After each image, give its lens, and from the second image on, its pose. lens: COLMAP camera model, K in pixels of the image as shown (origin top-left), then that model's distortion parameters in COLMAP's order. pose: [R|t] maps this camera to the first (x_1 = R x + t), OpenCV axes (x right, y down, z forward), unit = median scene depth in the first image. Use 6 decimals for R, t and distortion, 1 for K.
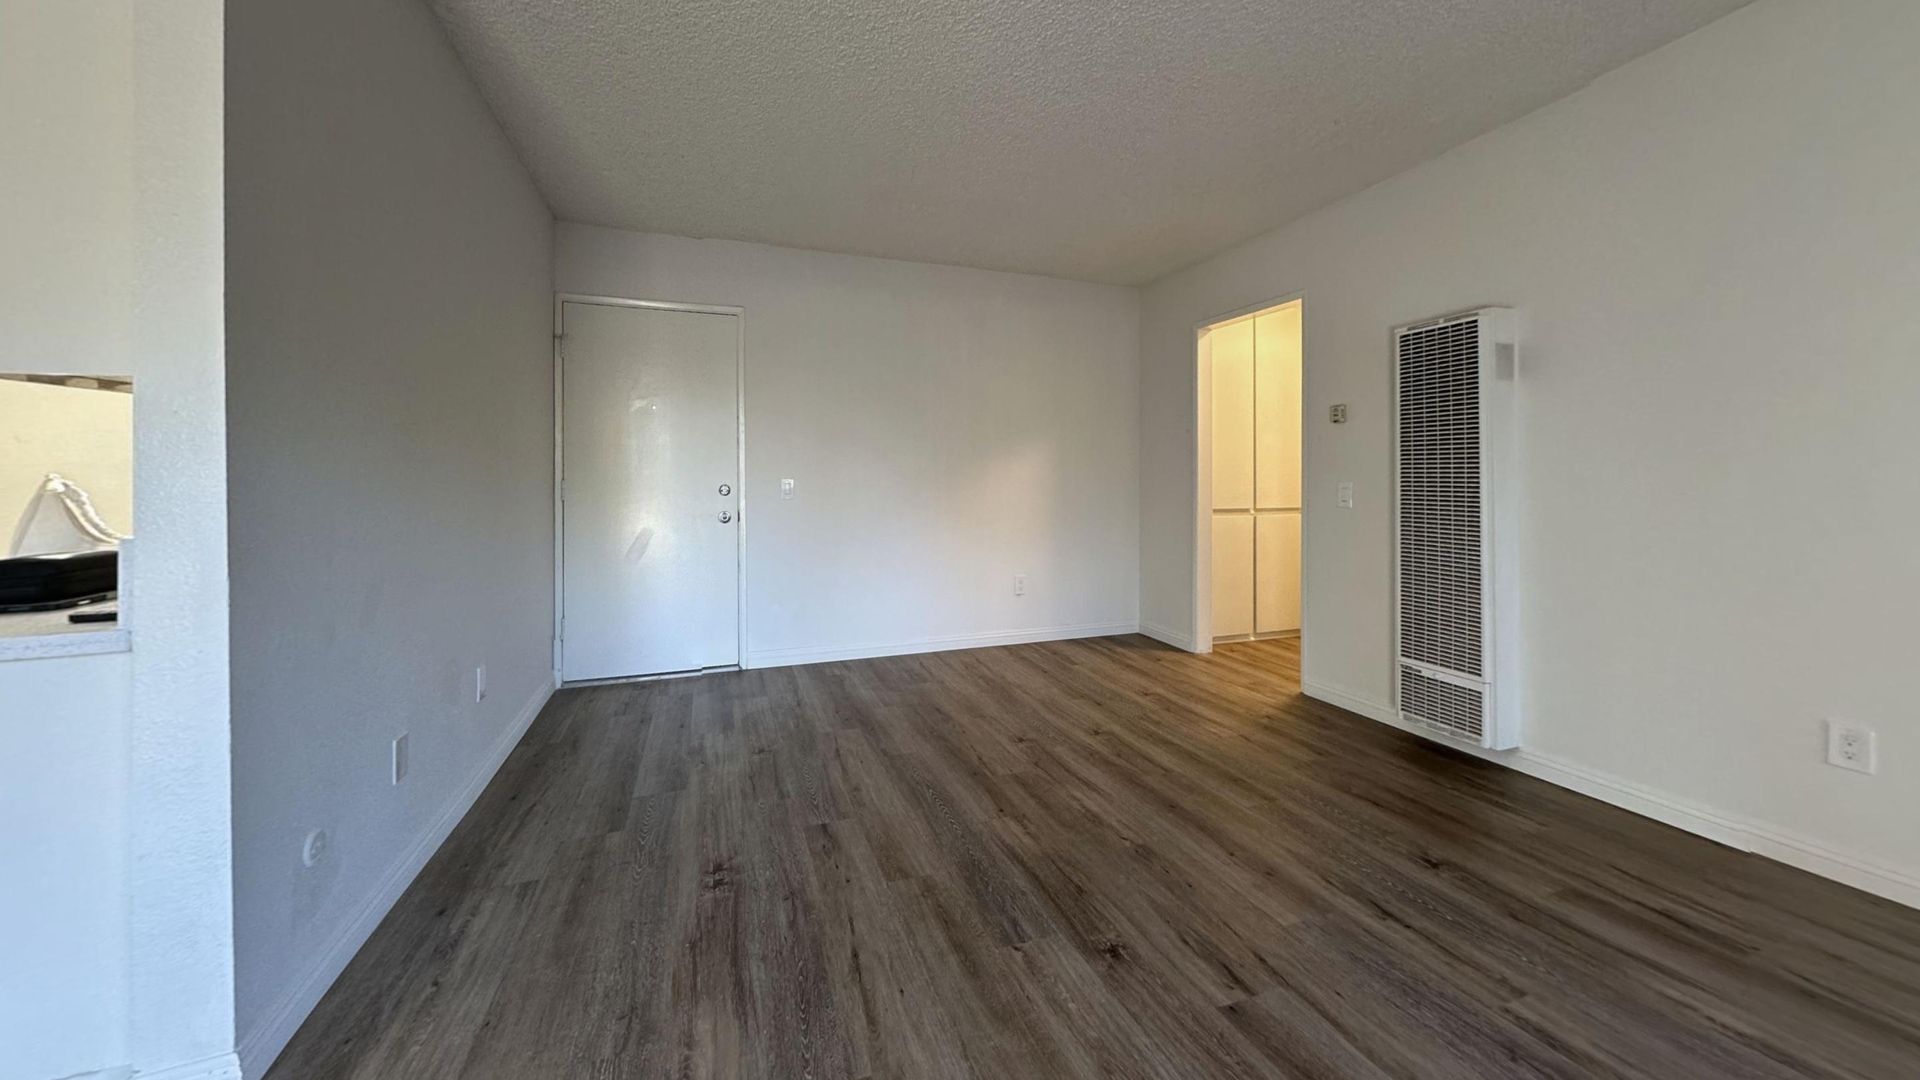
lens RADIAL K [[701.1, 0, 958.9], [0, 701.1, 548.9], [0, 0, 1]] dist [0.002187, -0.000170]
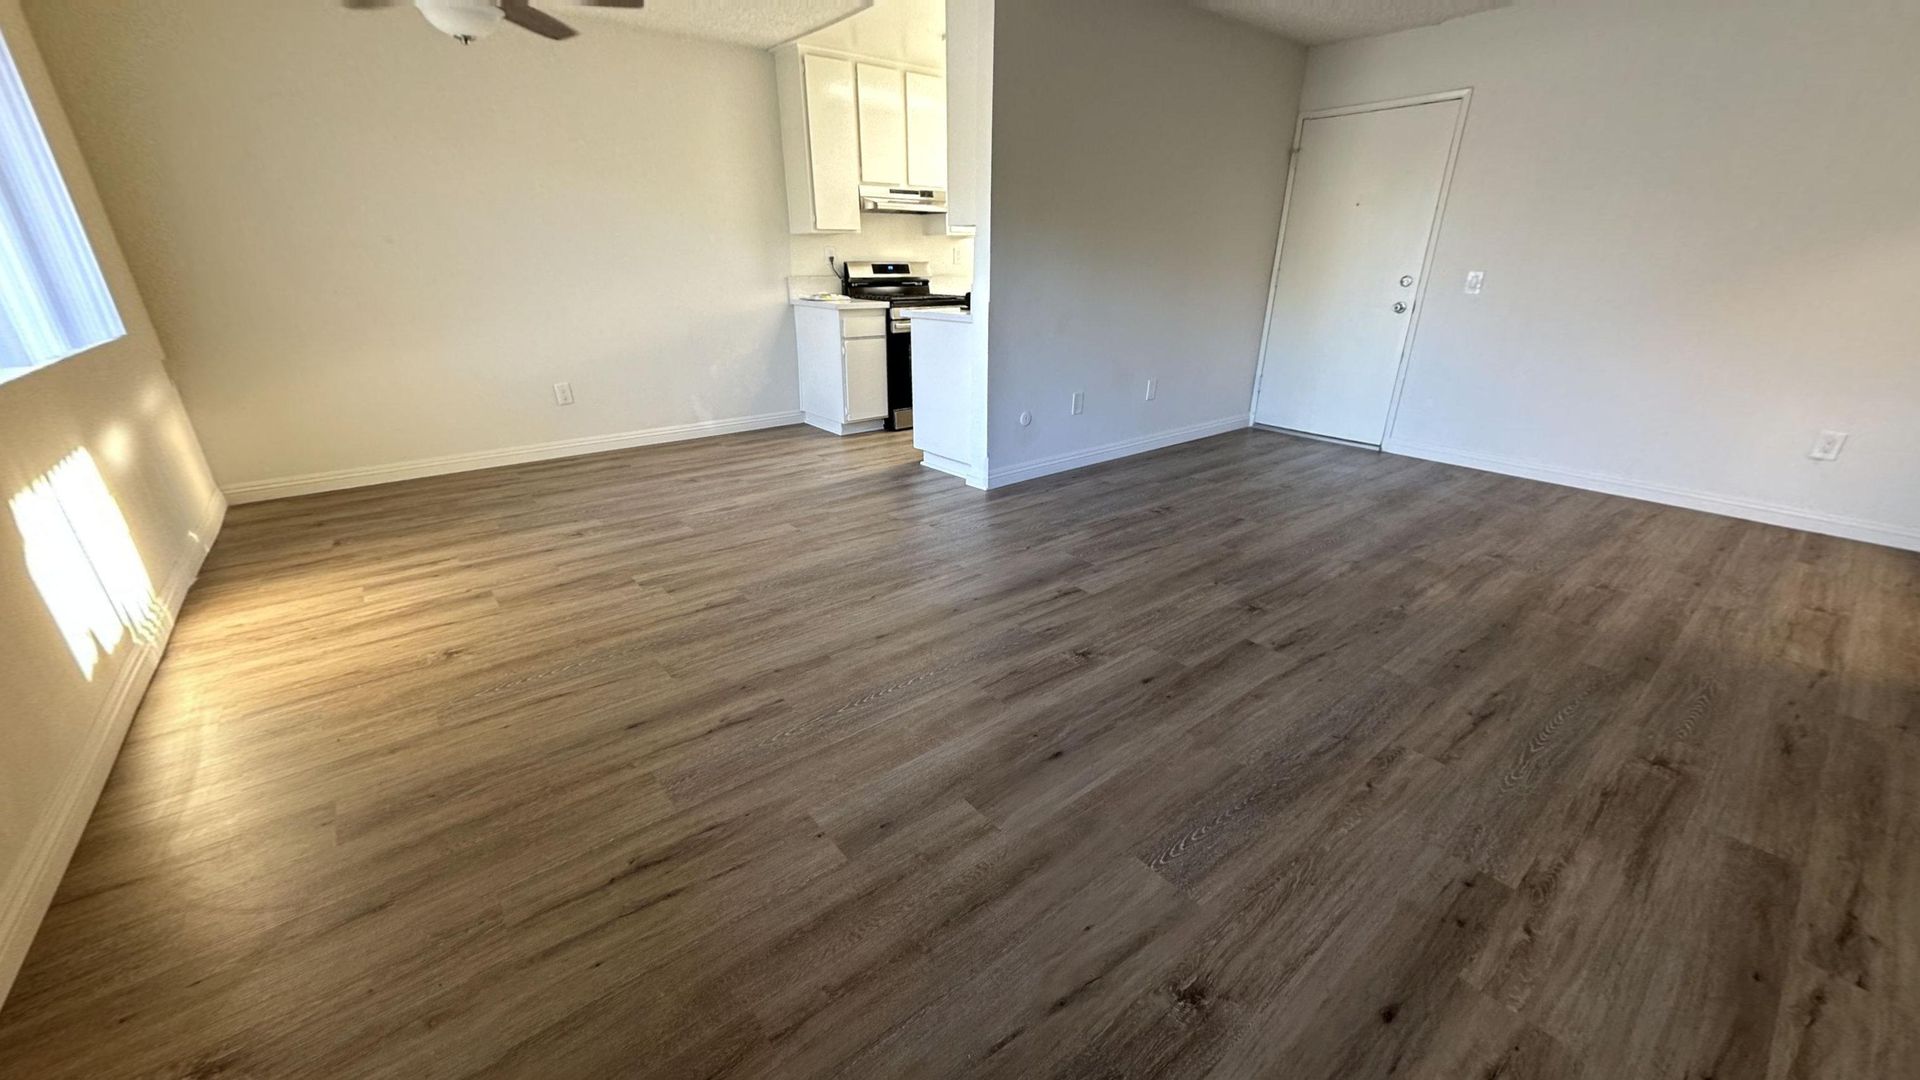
lens RADIAL K [[701.1, 0, 958.9], [0, 701.1, 548.9], [0, 0, 1]] dist [0.002187, -0.000170]
pose [[0.331689, 0.364914, -0.869954, 0.931588], [-0.108000, 0.930784, 0.349253, -0.002220], [0.937186, -0.021889, 0.348142, -0.083204]]
